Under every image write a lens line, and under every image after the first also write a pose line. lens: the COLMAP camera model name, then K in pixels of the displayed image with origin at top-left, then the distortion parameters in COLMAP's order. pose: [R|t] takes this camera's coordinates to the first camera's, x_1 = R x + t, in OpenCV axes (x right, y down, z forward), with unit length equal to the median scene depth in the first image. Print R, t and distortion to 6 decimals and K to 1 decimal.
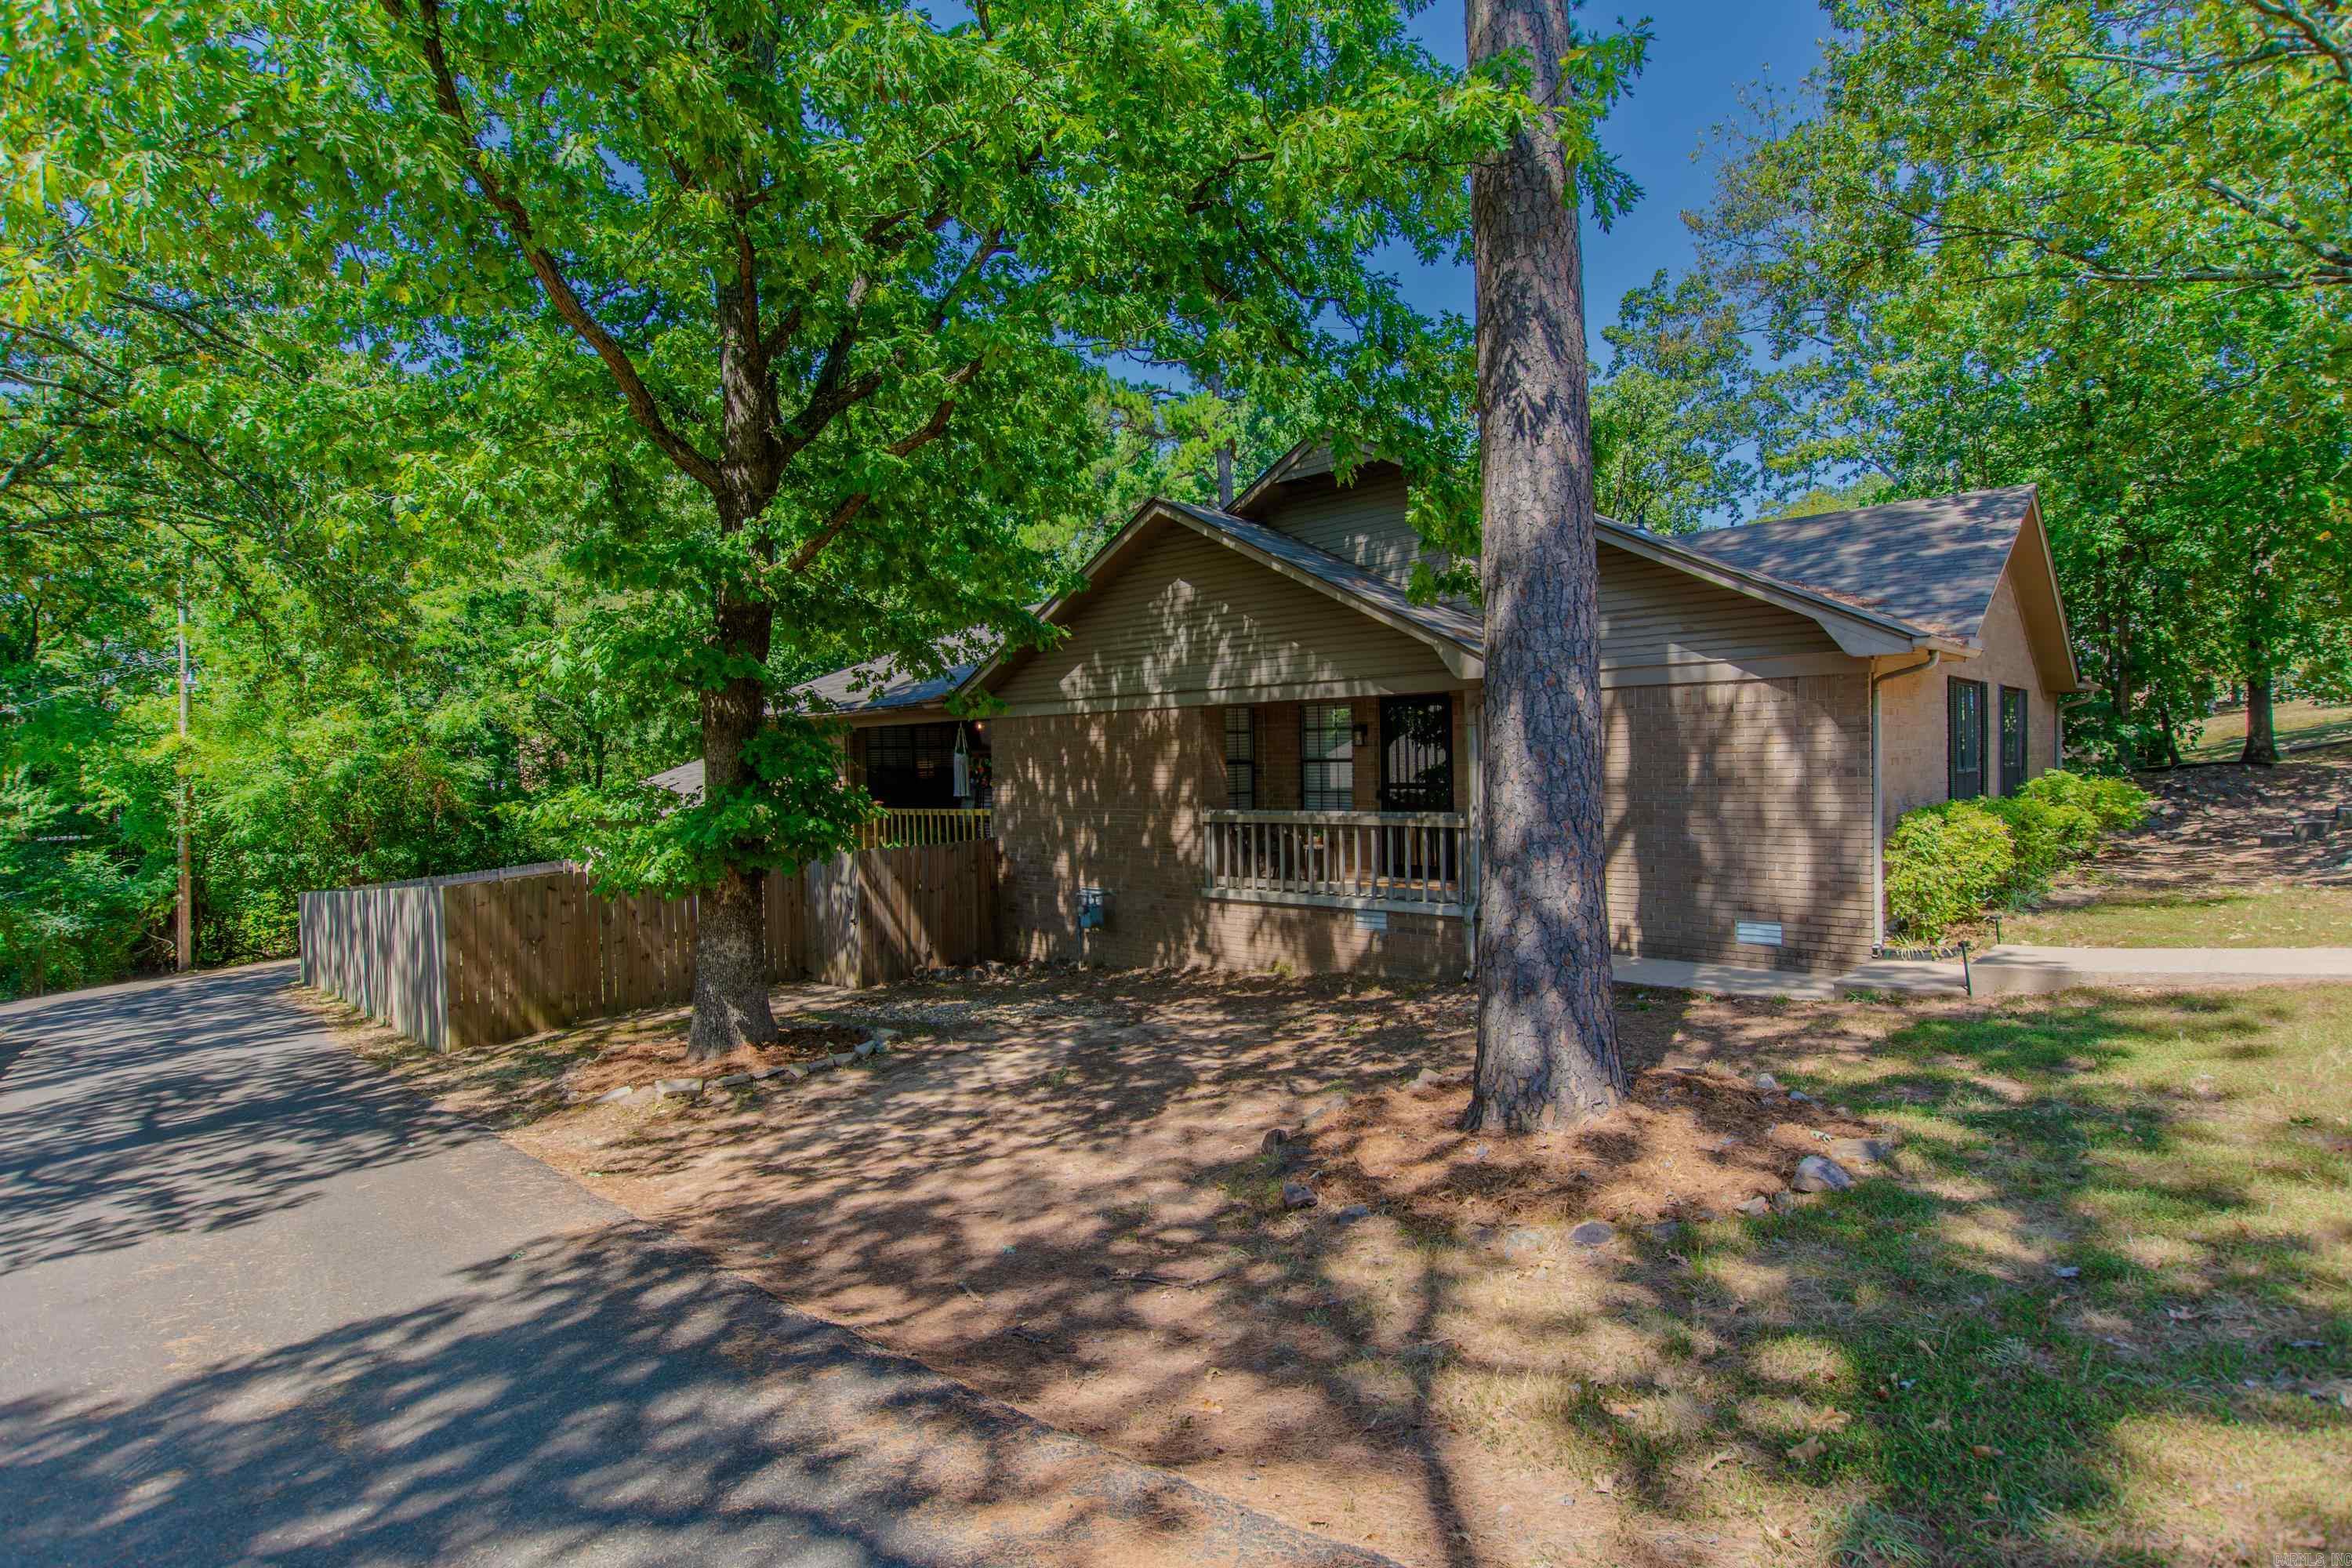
lens RADIAL K [[1189.2, 0, 1176.0], [0, 1189.2, 784.0], [0, 0, 1]] dist [-0.004376, -0.000051]
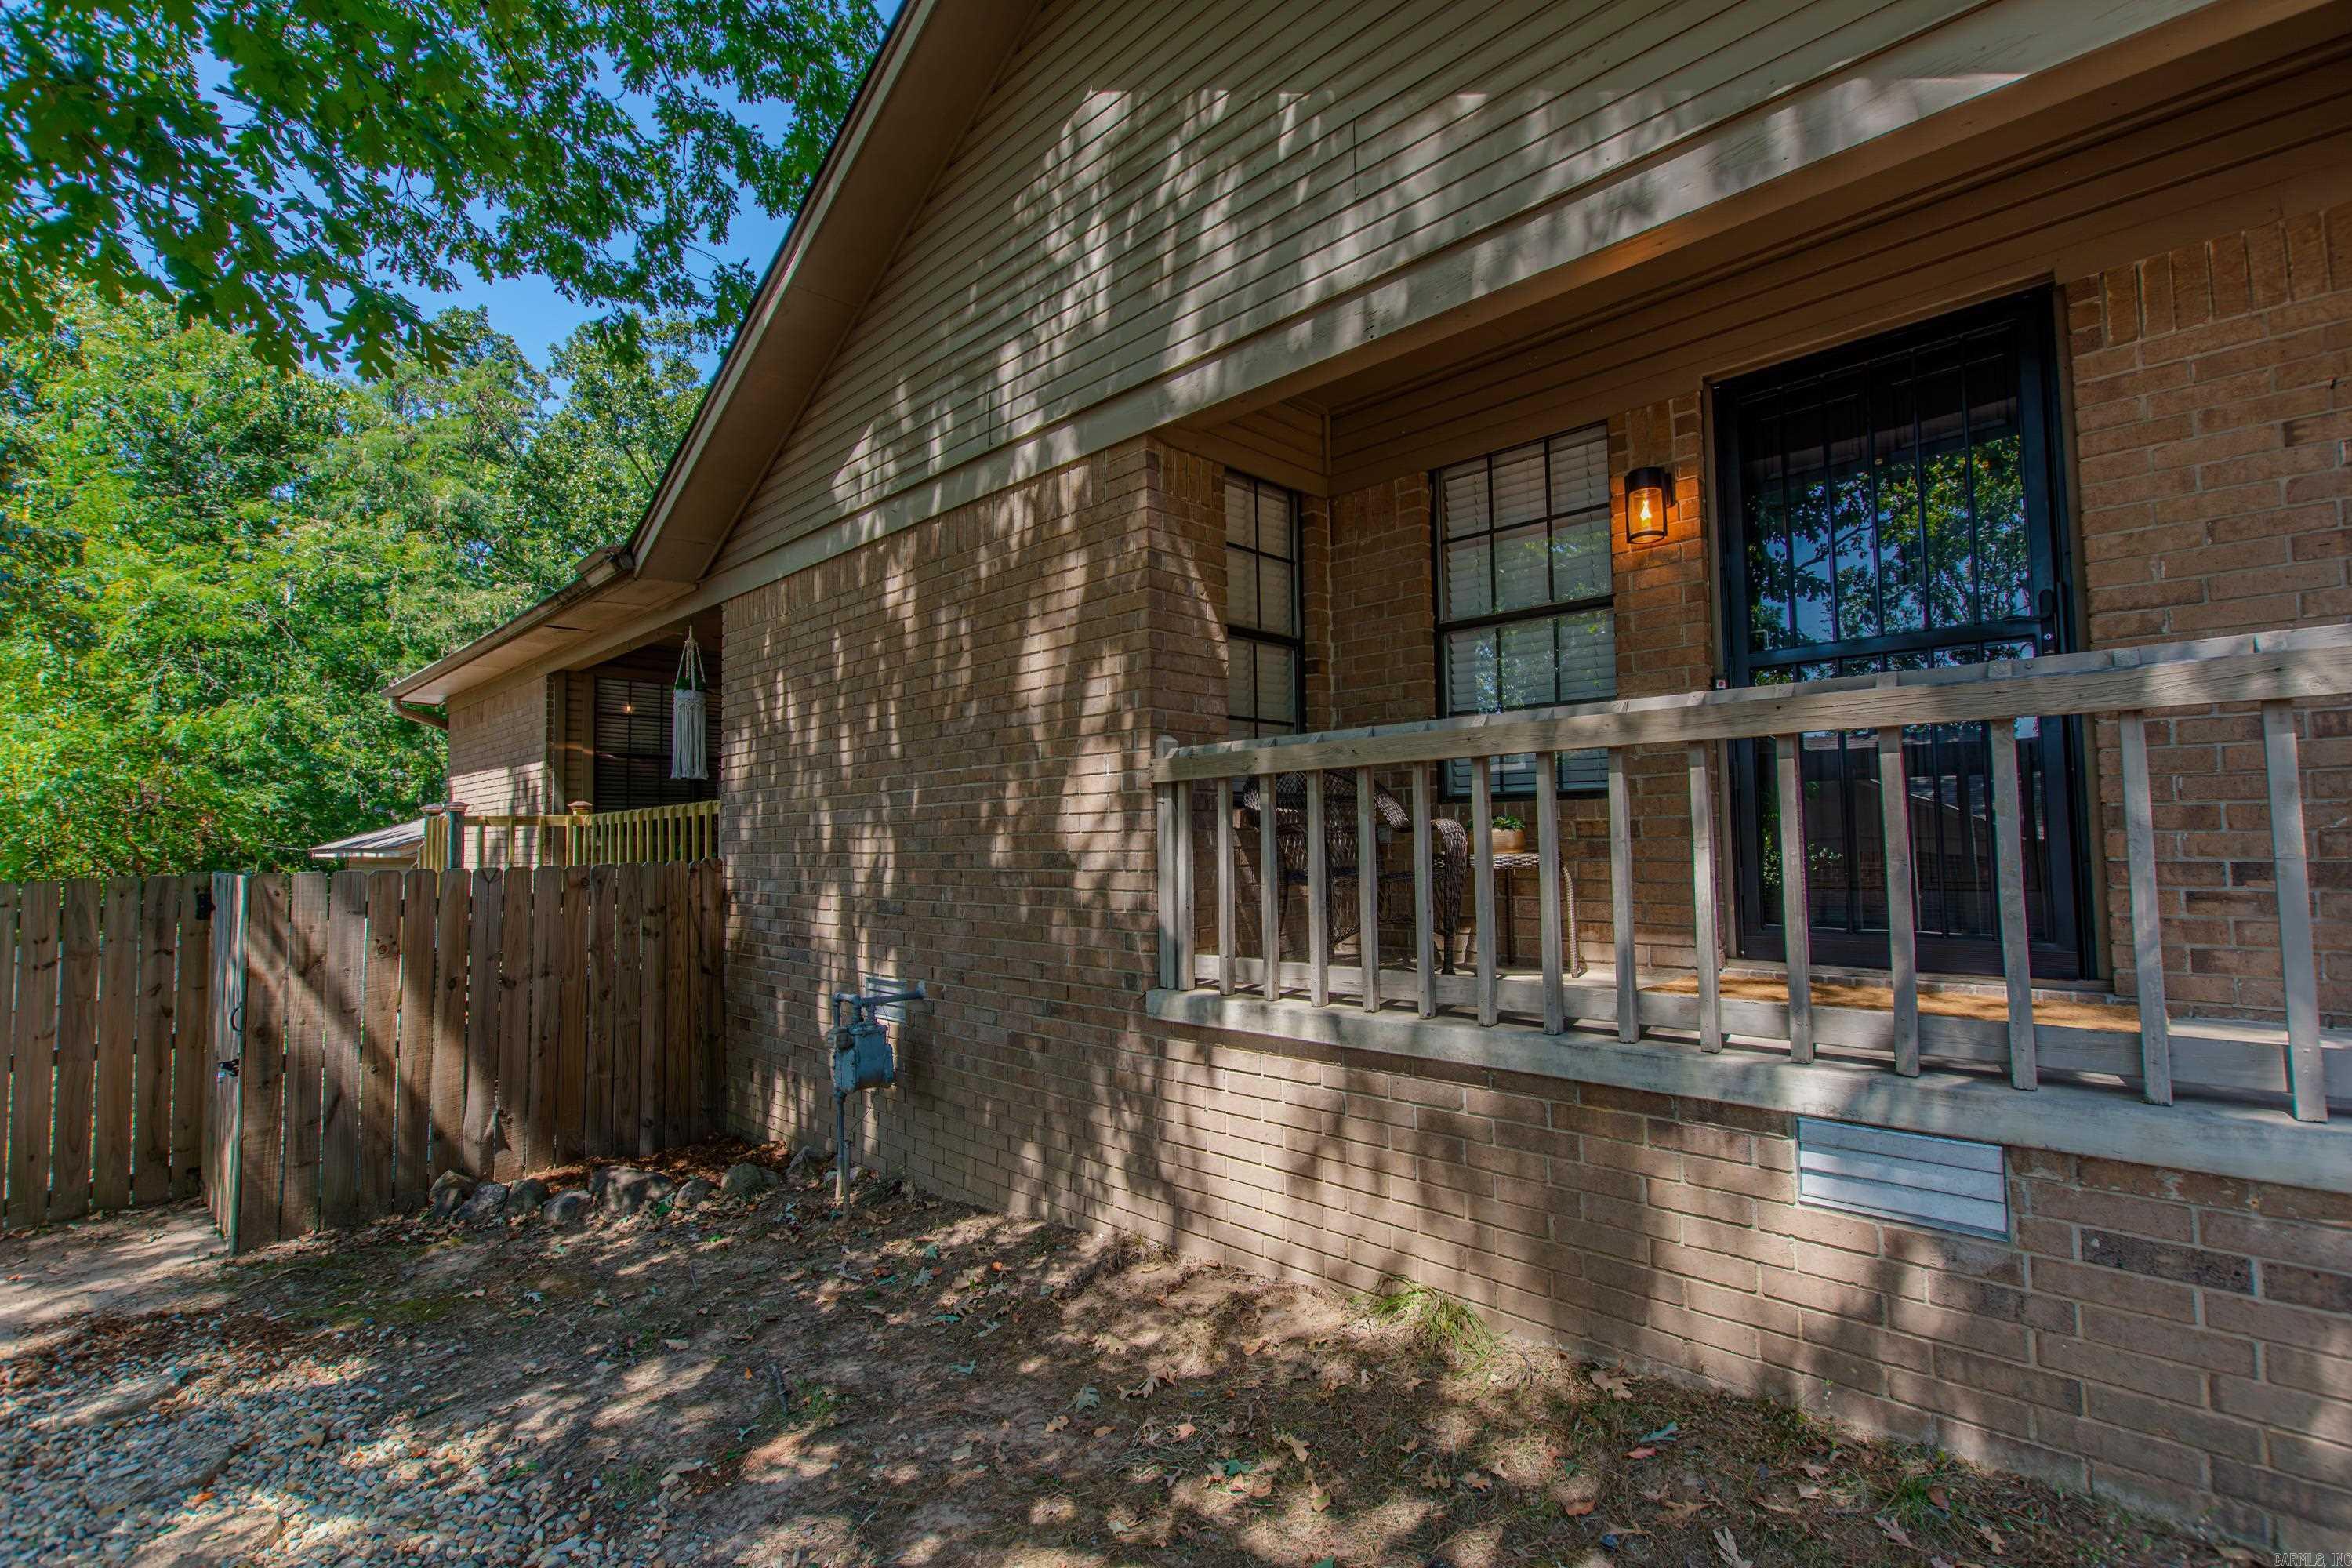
lens RADIAL K [[1042.3, 0, 1181.9], [0, 1042.3, 780.1], [0, 0, 1]] dist [0.009915, -0.011251]
pose [[0.999917, 0.005956, -0.011405, 0.034883], [-0.006802, 0.997116, -0.075589, 0.052393], [0.010922, 0.075660, 0.997074, 0.713473]]
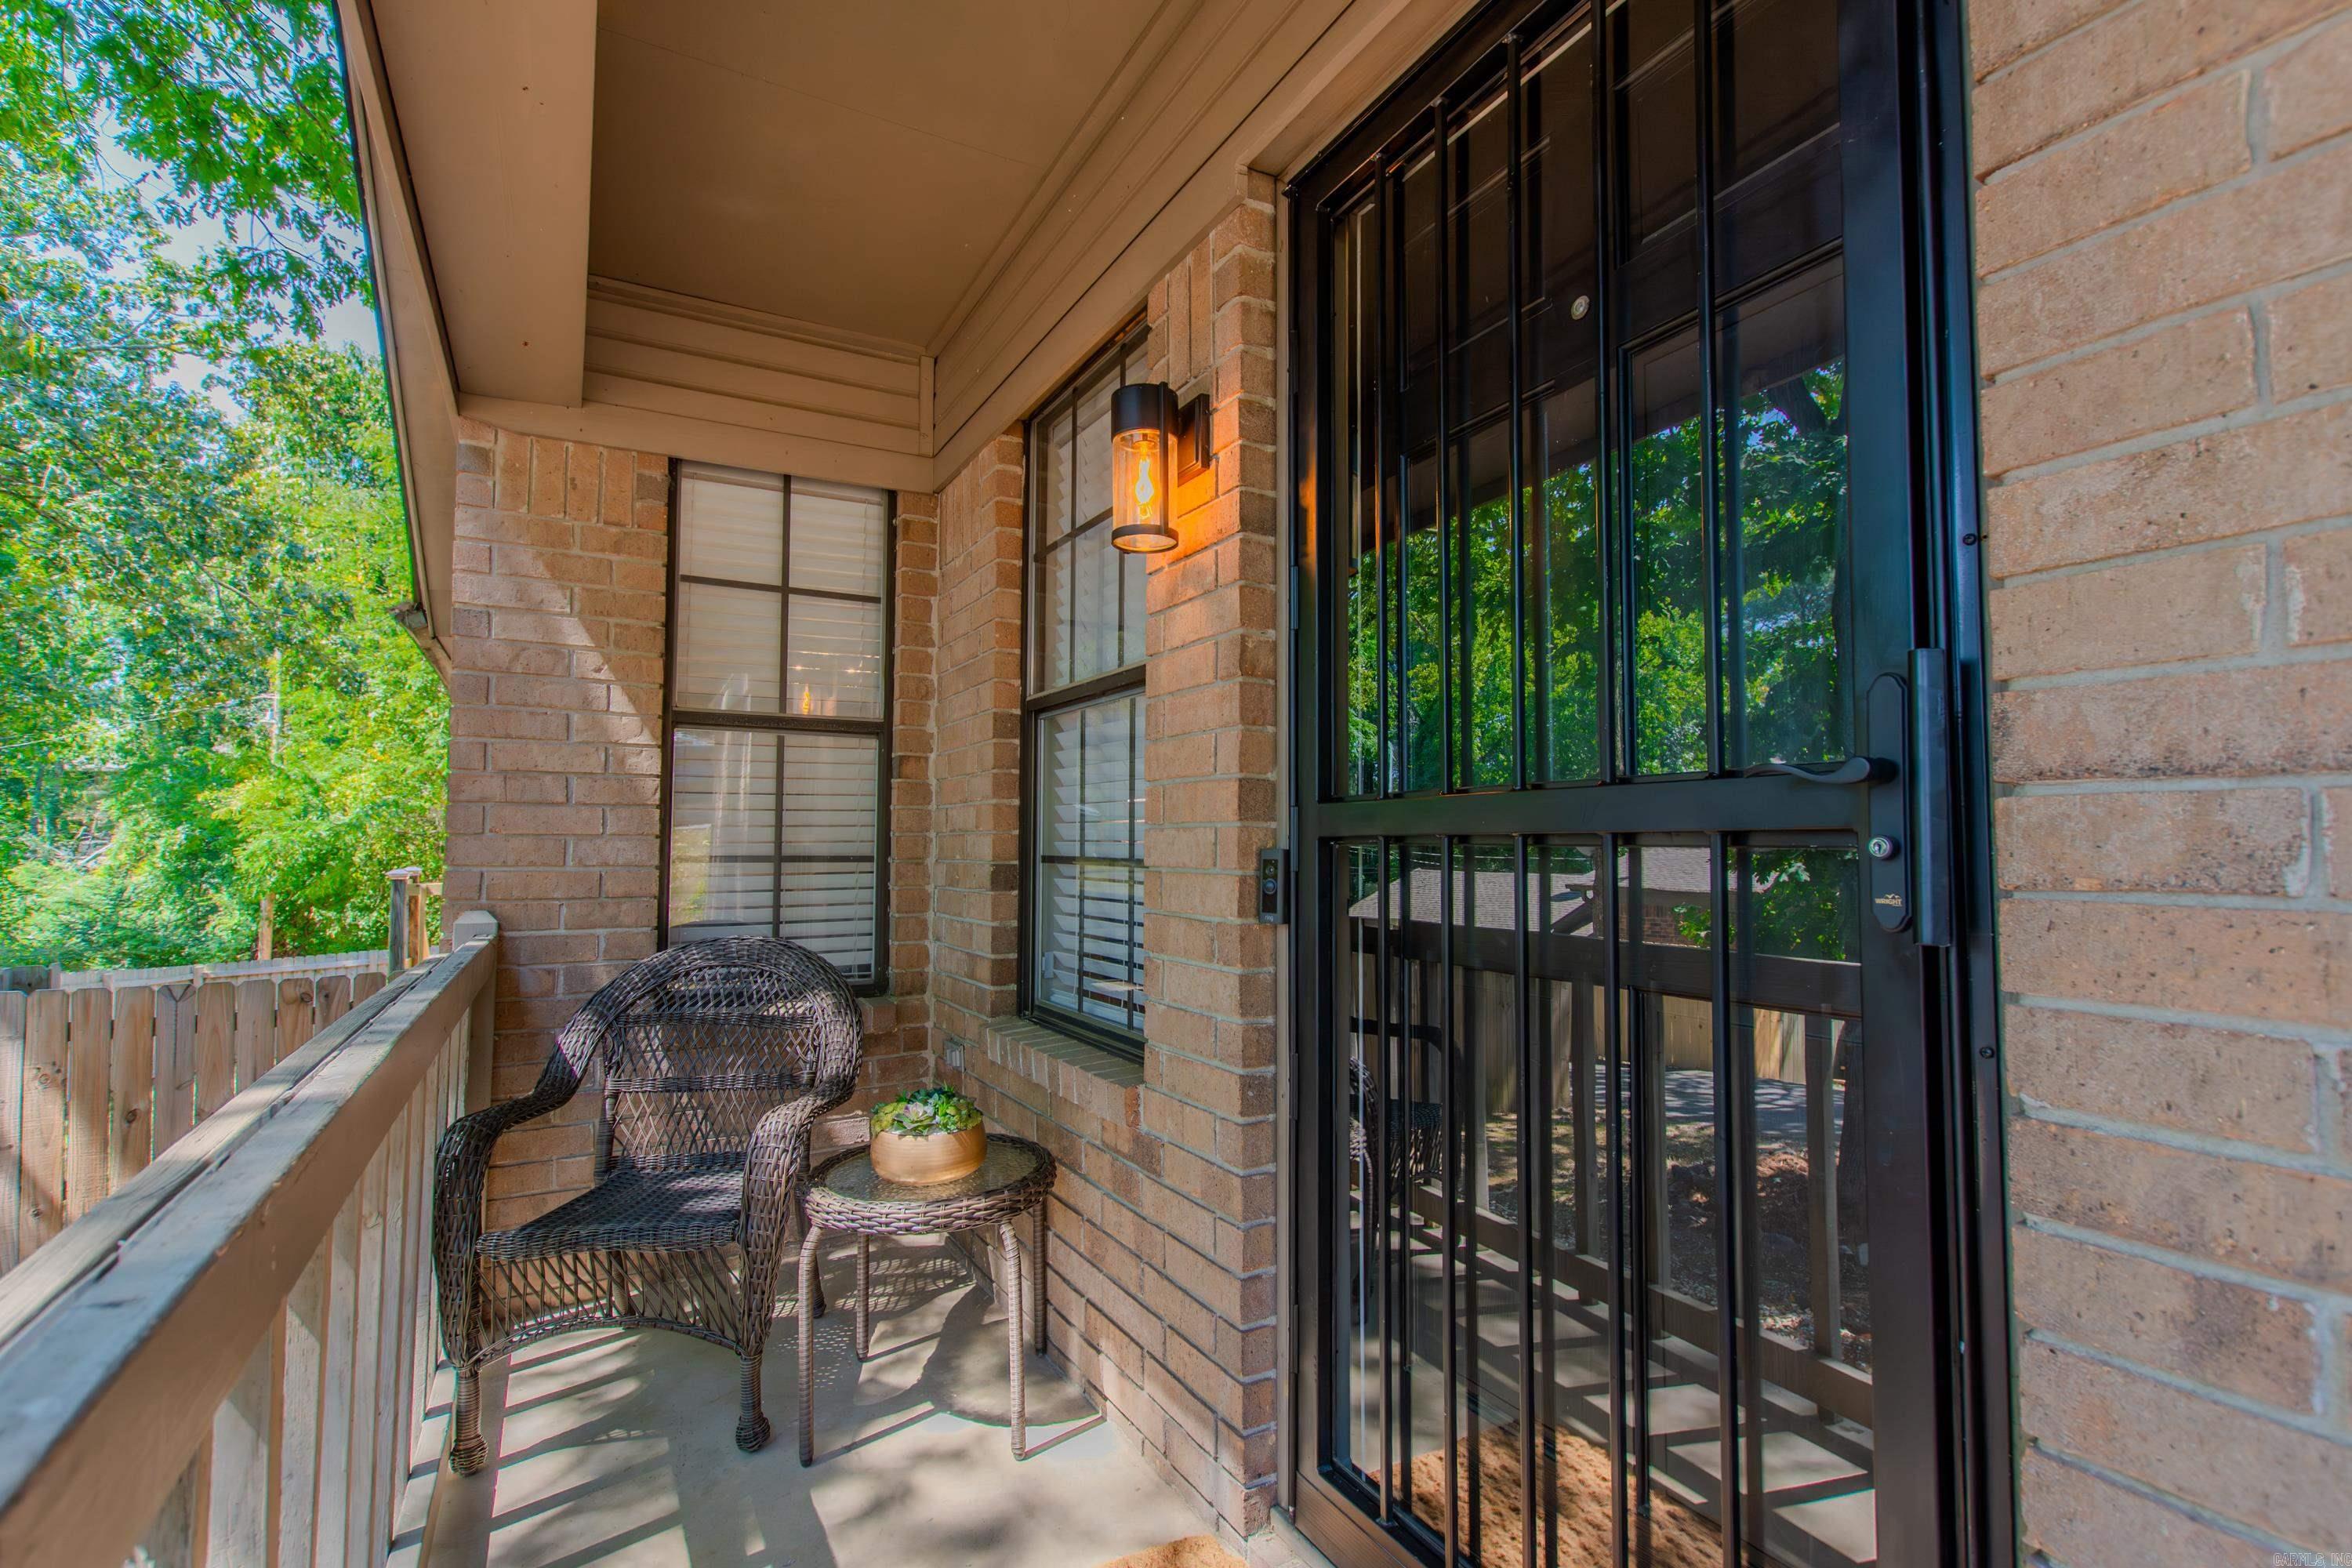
lens RADIAL K [[1080.5, 0, 1176.0], [0, 1080.5, 784.0], [0, 0, 1]] dist [0.000898, 0.000107]
pose [[0.952866, 0.011339, -0.303180, 0.179282], [-0.035468, 0.996613, -0.074199, 0.009506], [0.301312, 0.081455, 0.950040, 0.851473]]
